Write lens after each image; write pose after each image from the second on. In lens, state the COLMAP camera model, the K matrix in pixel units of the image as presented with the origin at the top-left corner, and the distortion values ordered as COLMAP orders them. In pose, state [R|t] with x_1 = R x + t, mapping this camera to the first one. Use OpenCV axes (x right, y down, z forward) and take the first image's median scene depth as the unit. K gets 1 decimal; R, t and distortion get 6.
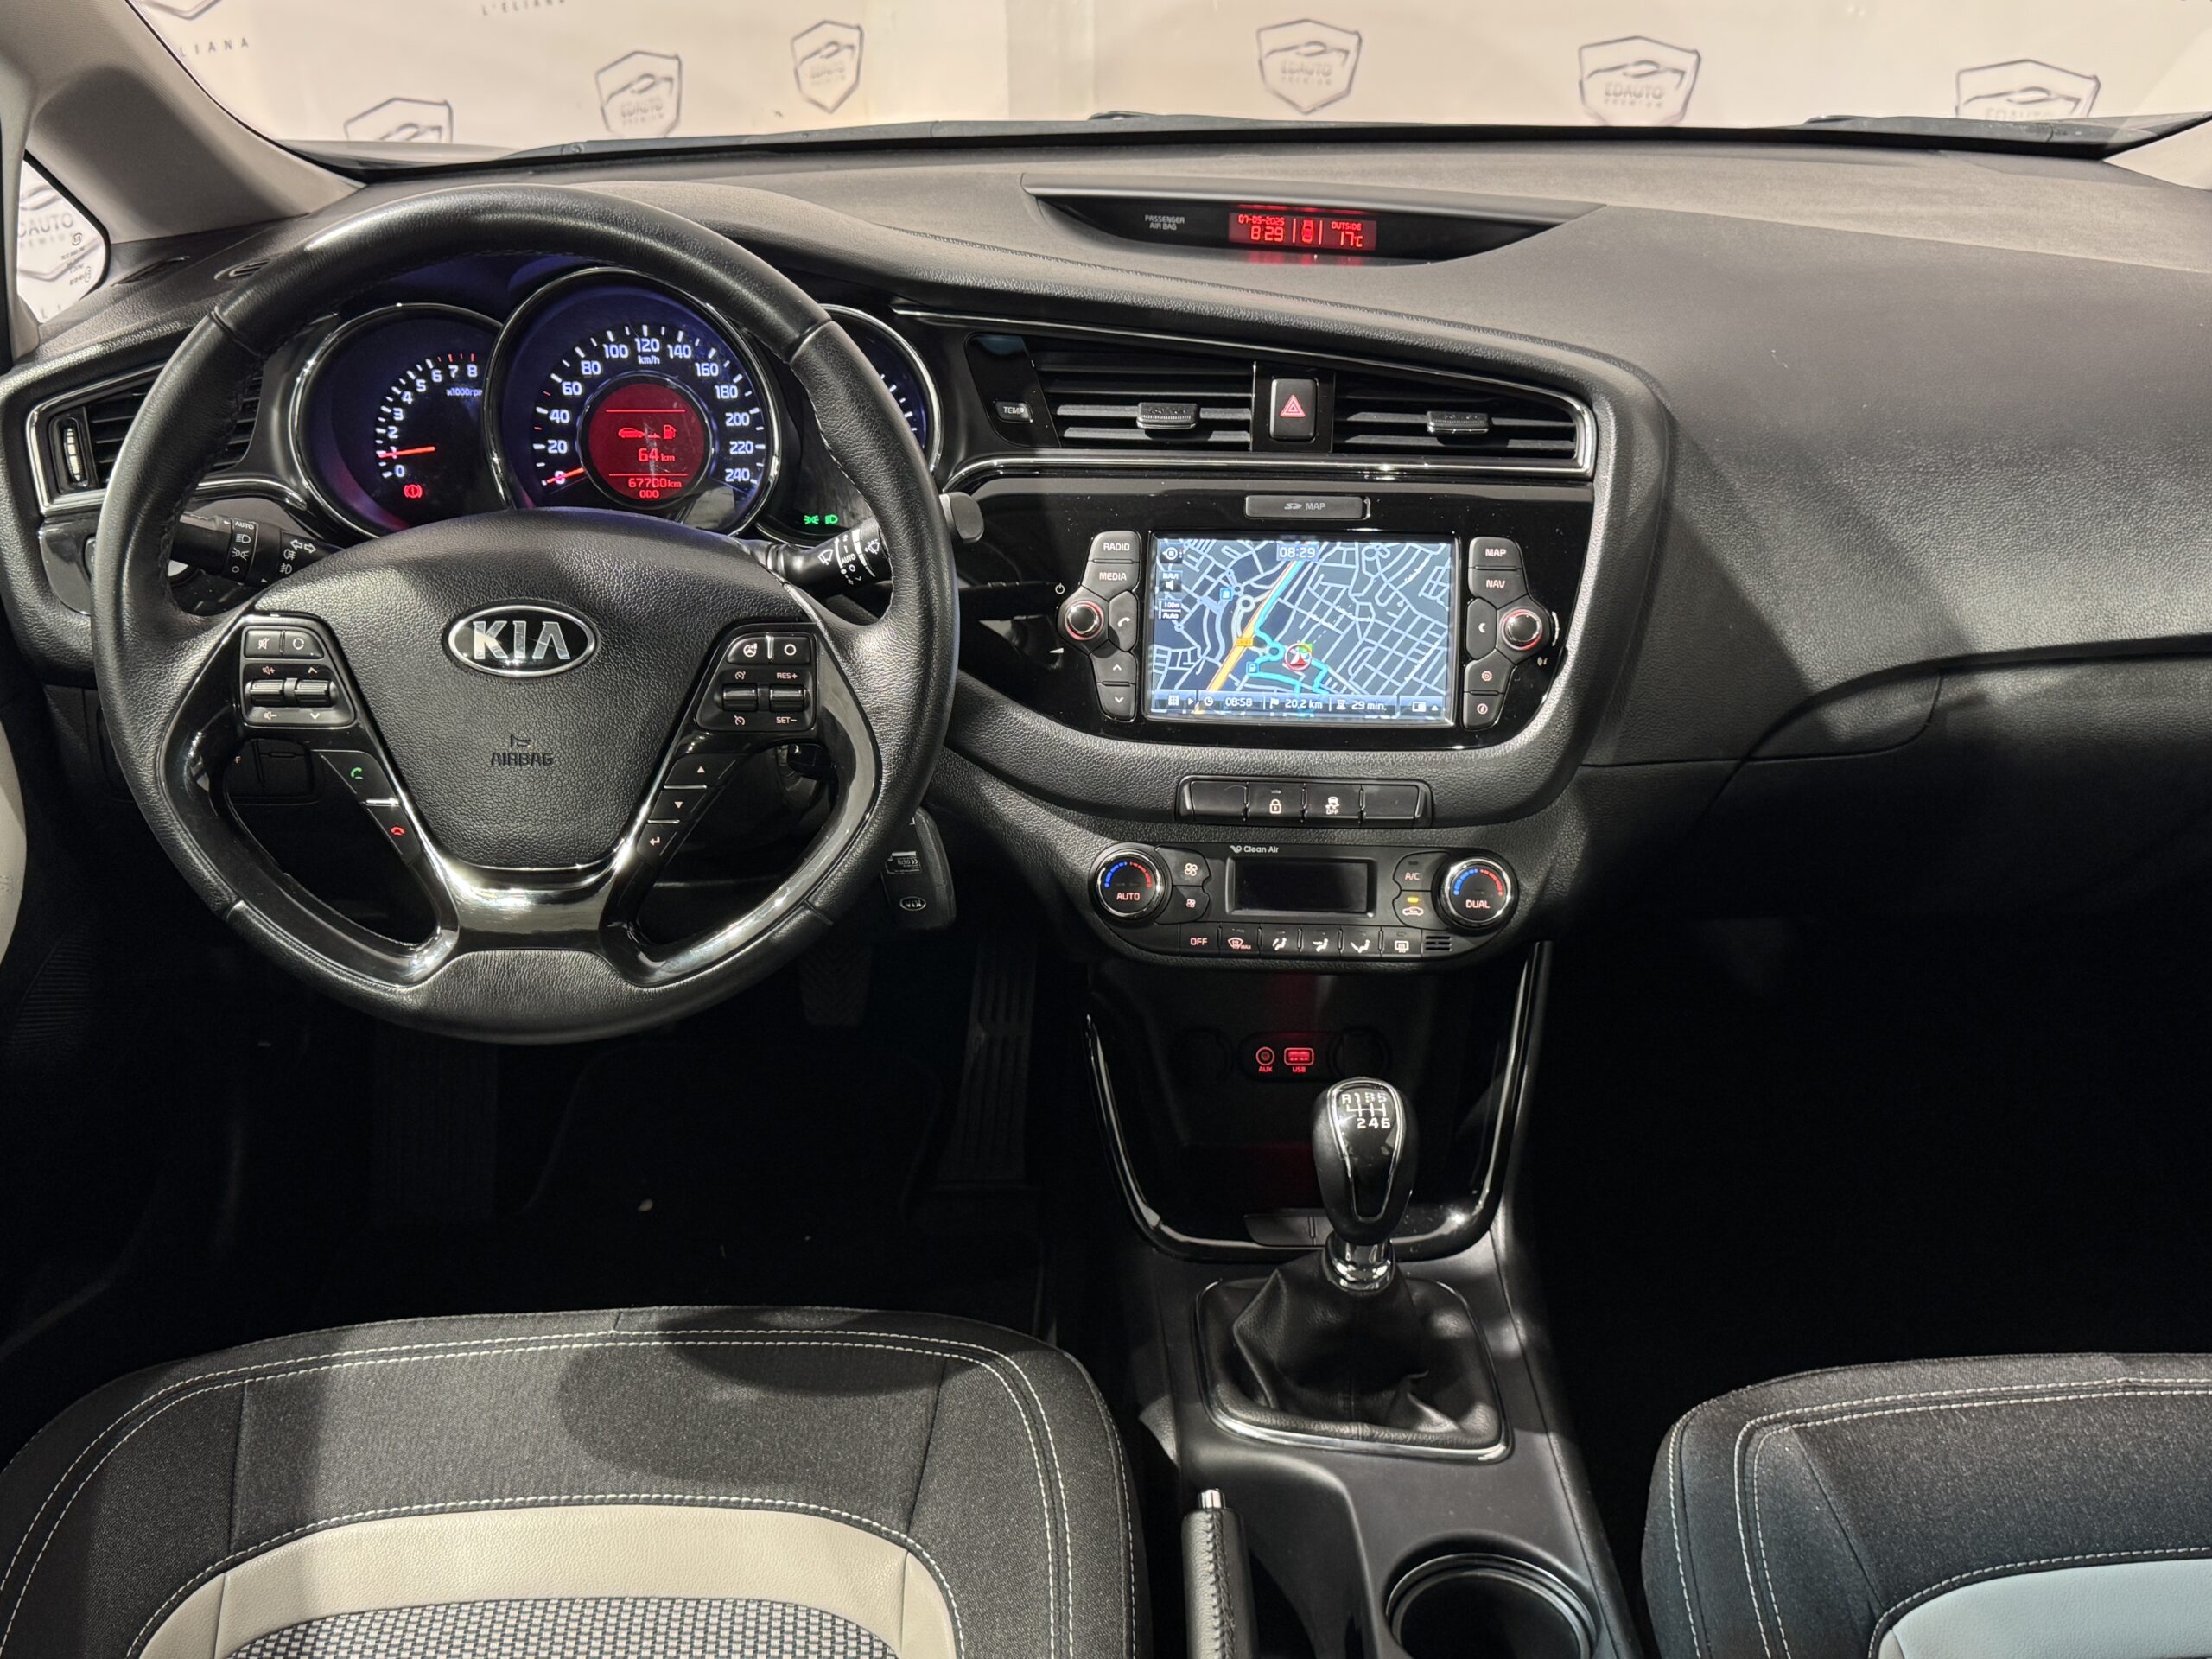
lens RADIAL K [[2141.9, 0, 1092.1], [0, 2141.9, 839.6], [0, 0, 1]] dist [0.155302, -0.406161]
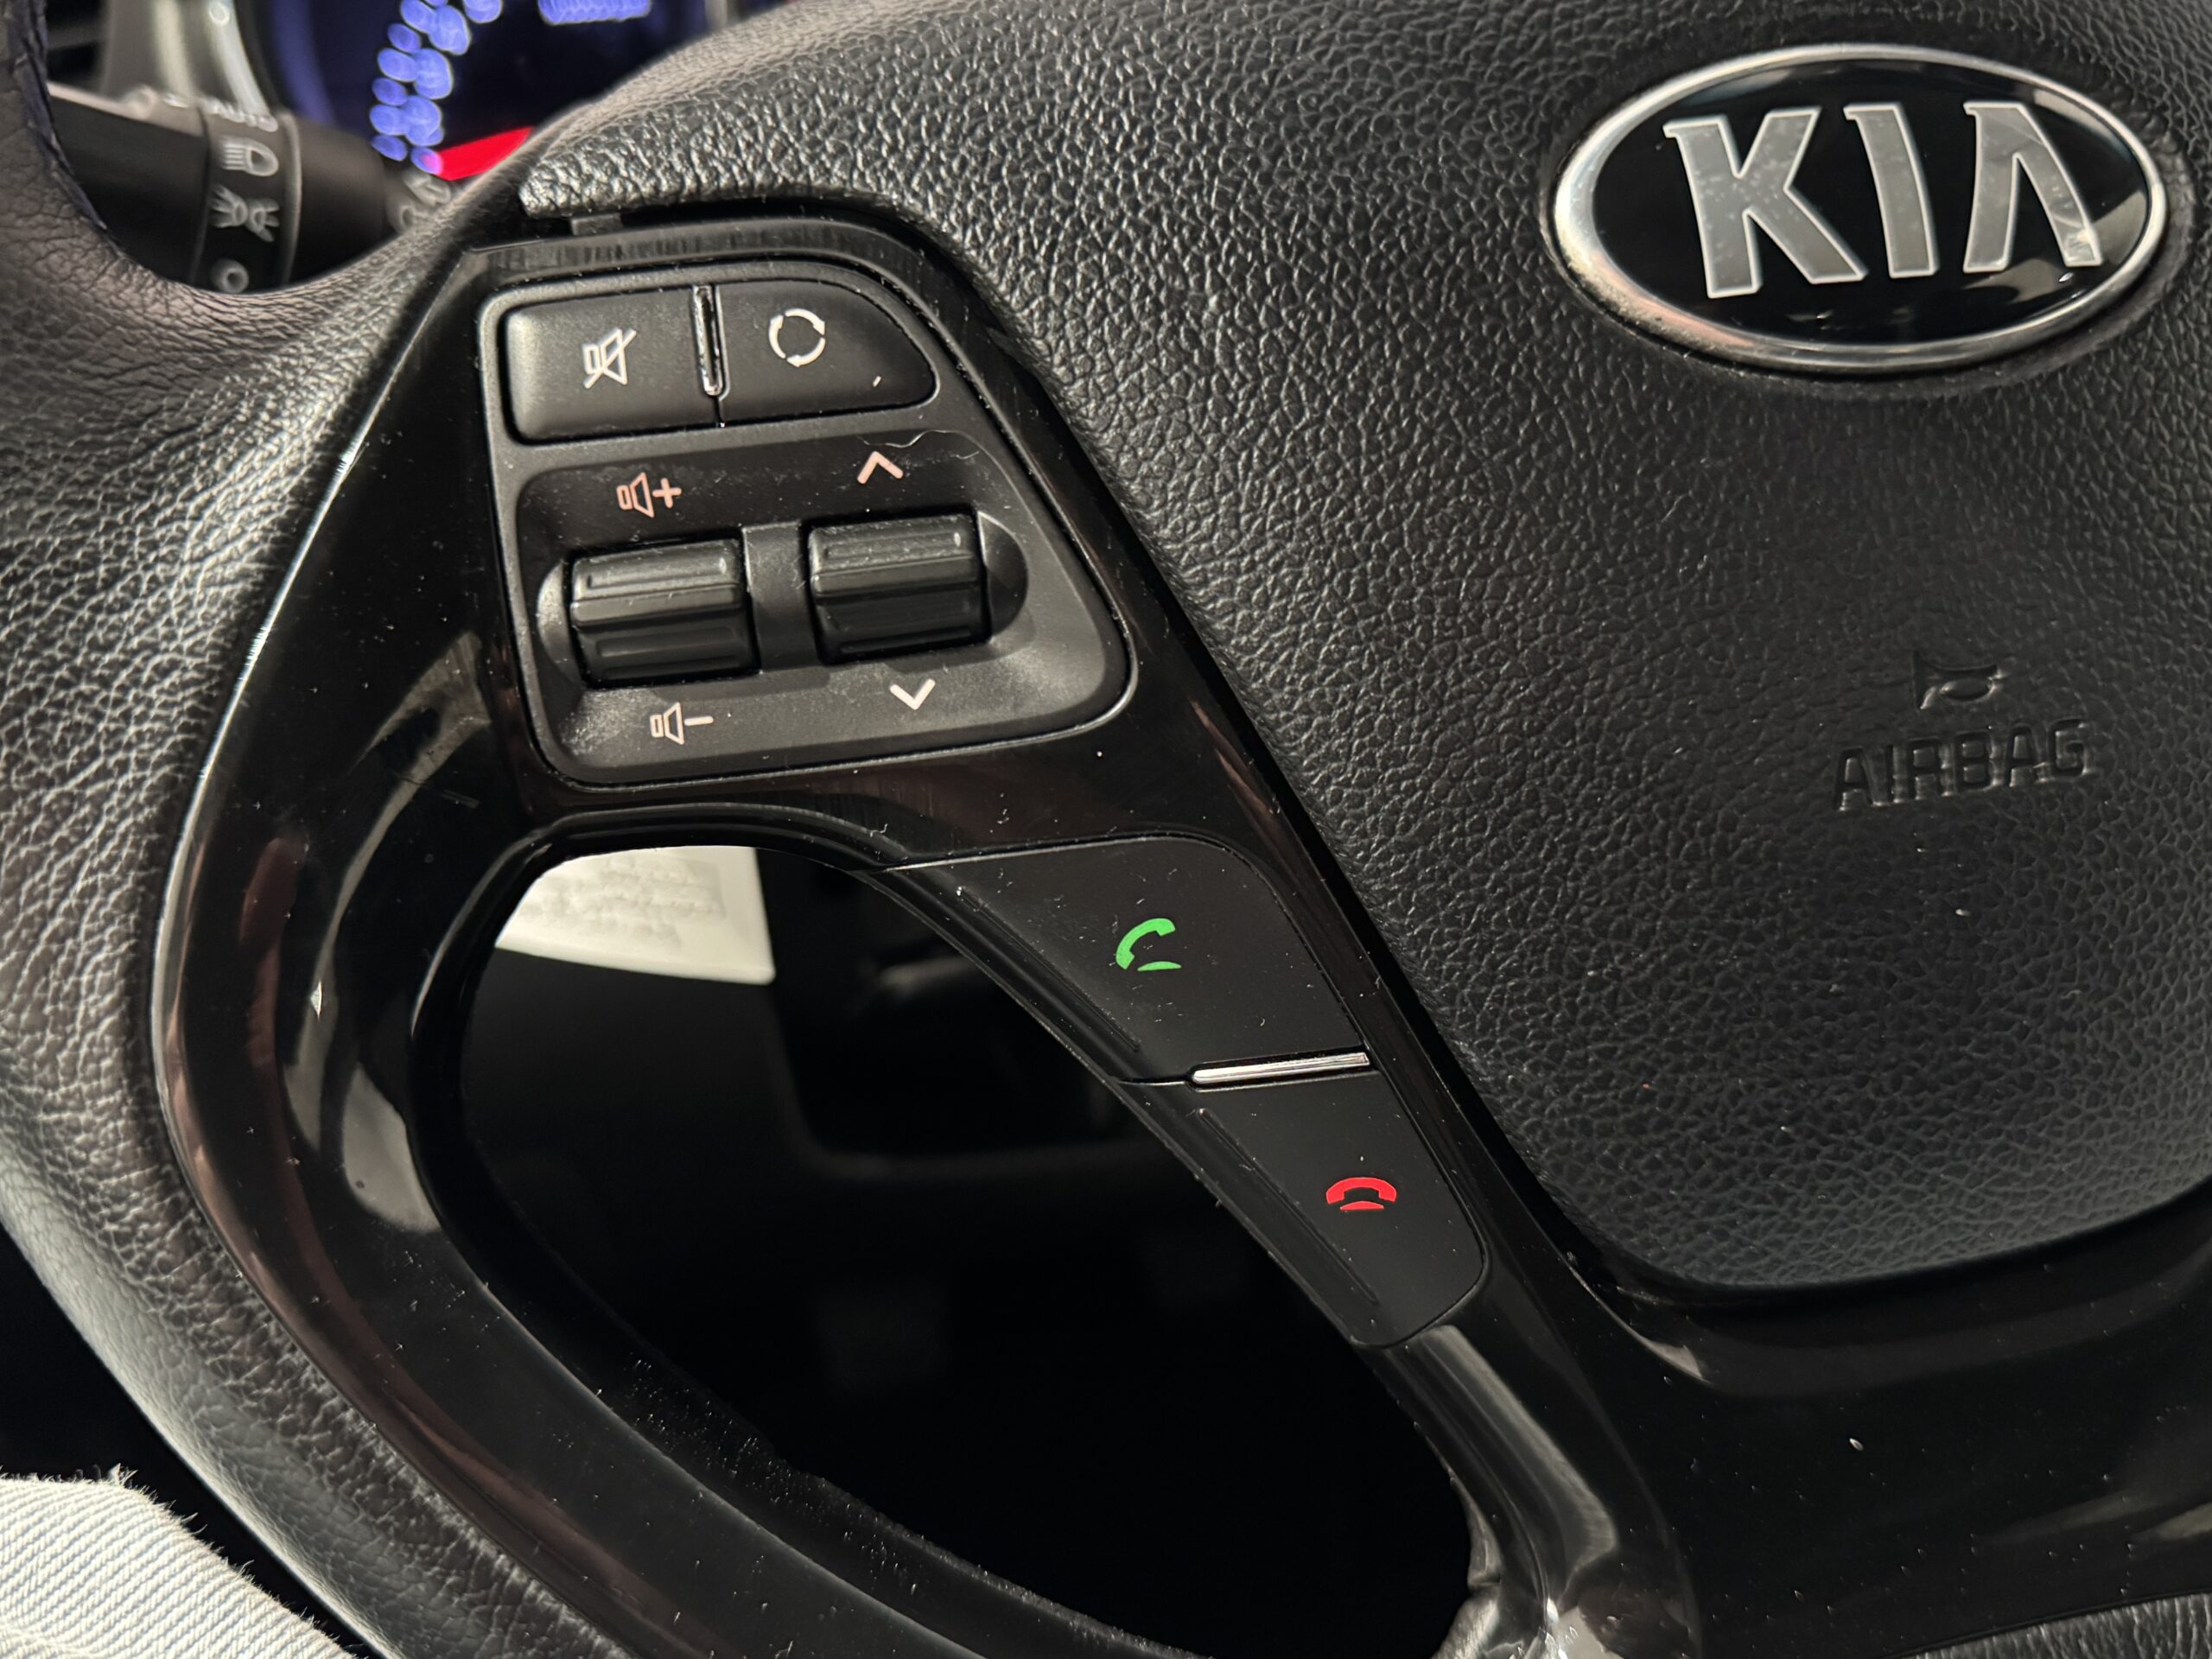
lens RADIAL K [[2032.5, 0, 1106.0], [0, 2032.5, 829.5], [0, 0, 1]] dist [0.004543, 0.001077]
pose [[0.975103, -0.135108, 0.175842, -0.306262], [0.145617, 0.988164, -0.048238, -0.027052], [-0.167244, 0.072643, 0.983236, 0.663566]]
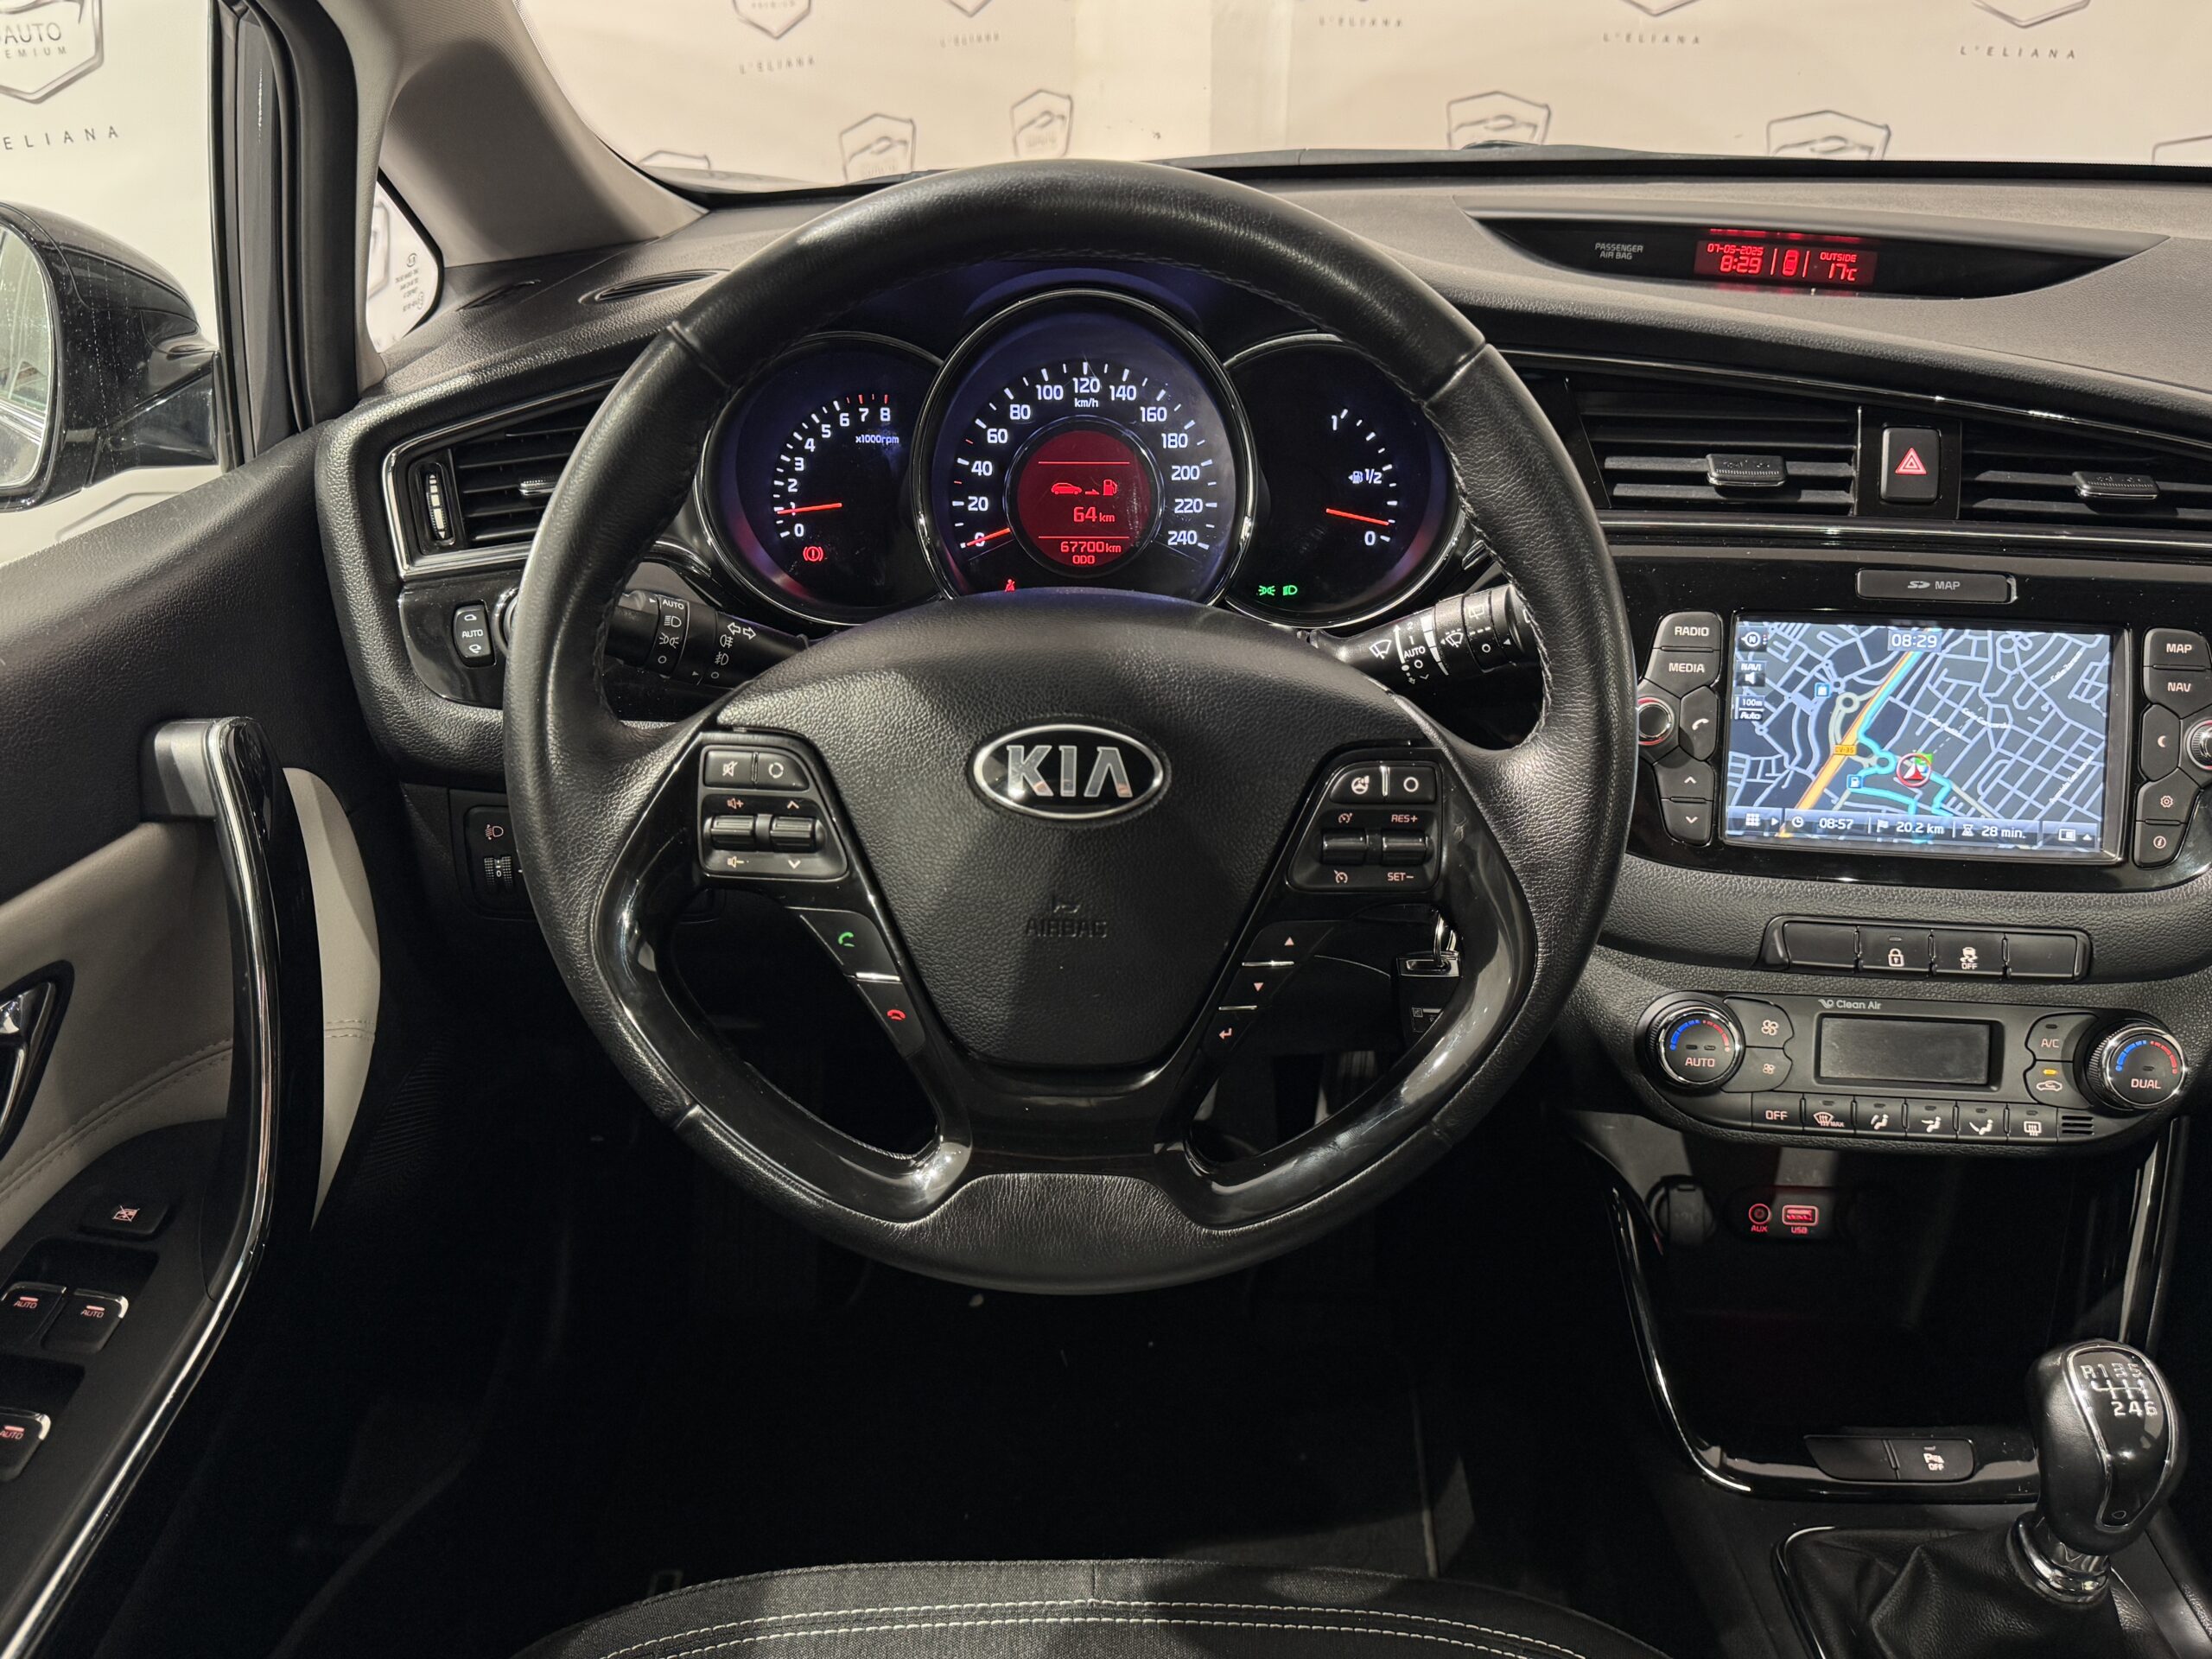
lens RADIAL K [[1815.9, 0, 1106.2], [0, 1815.9, 860.2], [0, 0, 1]] dist [0.144048, -0.345683]
pose [[0.999363, 0.017836, -0.030925, -0.186332], [-0.017202, 0.999639, 0.020634, -0.060074], [0.031282, -0.020088, 0.999309, 0.294508]]
